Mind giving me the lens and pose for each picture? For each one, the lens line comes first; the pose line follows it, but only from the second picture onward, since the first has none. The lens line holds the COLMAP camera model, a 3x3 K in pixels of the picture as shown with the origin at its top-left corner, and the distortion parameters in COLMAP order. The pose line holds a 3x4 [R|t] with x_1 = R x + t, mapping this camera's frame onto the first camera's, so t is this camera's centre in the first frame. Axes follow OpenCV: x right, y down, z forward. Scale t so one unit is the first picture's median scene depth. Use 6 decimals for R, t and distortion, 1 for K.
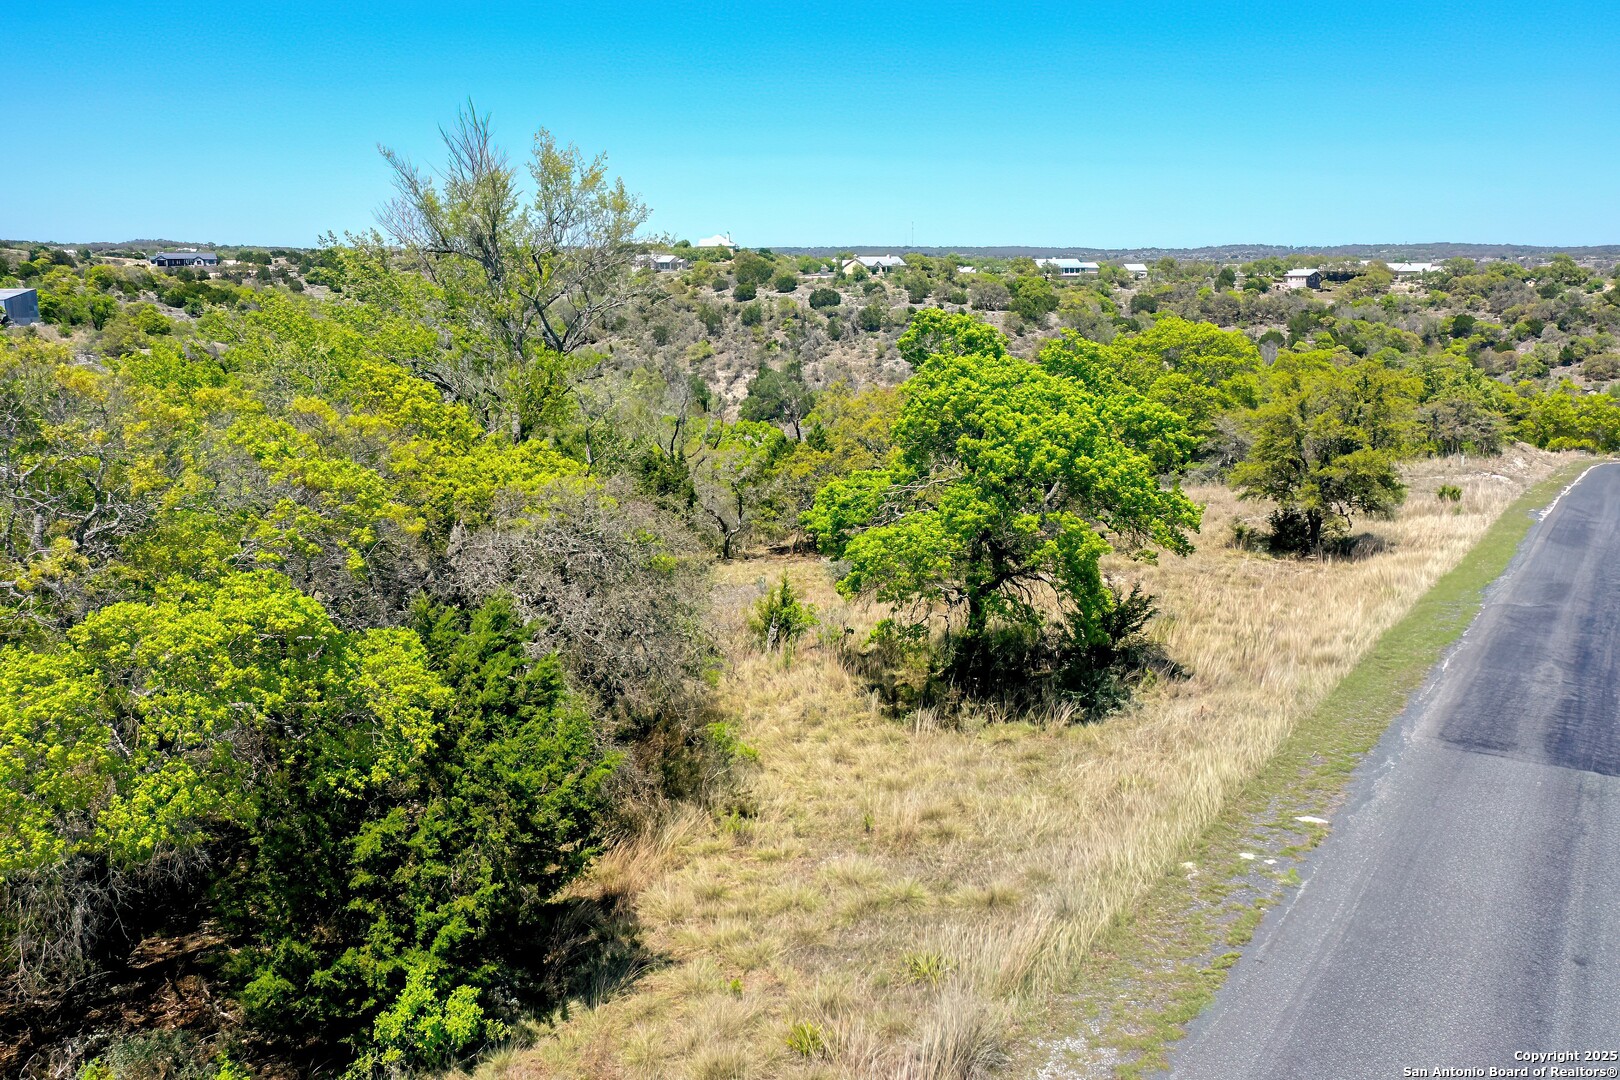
lens RADIAL K [[1265.2, 0, 810.0], [0, 1265.2, 540.0], [0, 0, 1]] dist [-0.010234, 0.008647]
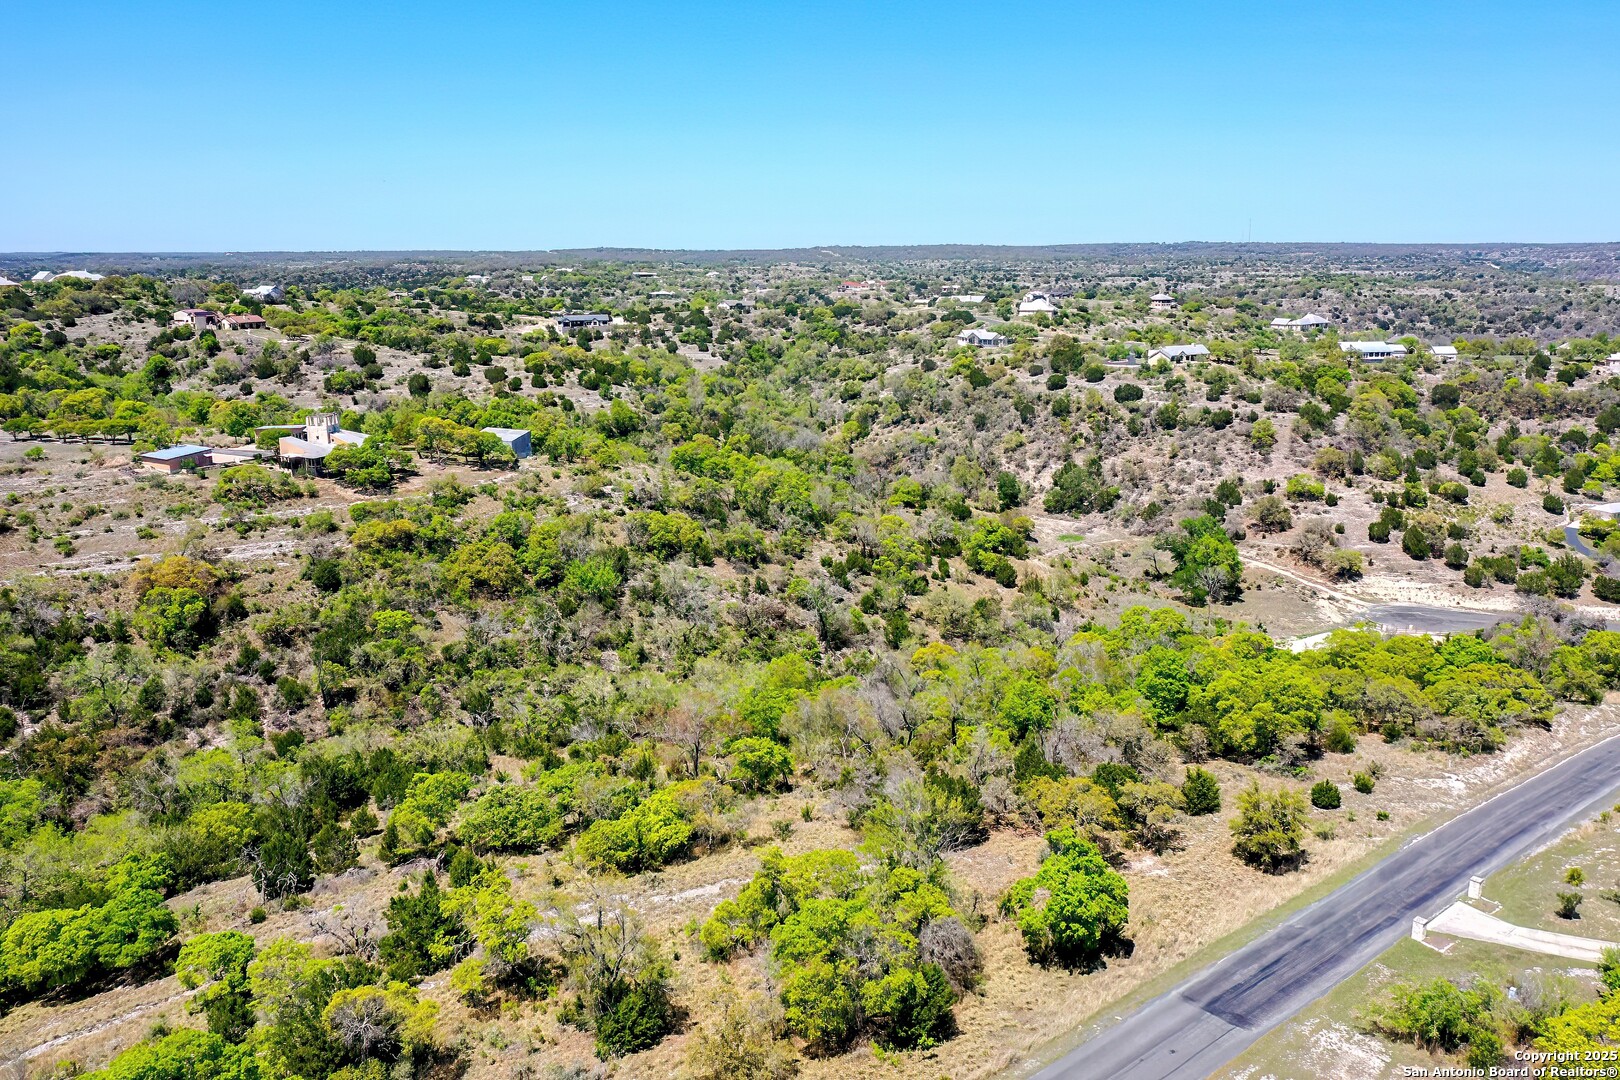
lens RADIAL K [[1265.2, 0, 810.0], [0, 1265.2, 540.0], [0, 0, 1]] dist [-0.010234, 0.008647]
pose [[0.968927, 0.051343, -0.241960, 0.016261], [-0.048839, 0.998673, 0.016340, -0.065982], [0.242477, -0.004015, 0.970149, -0.157691]]
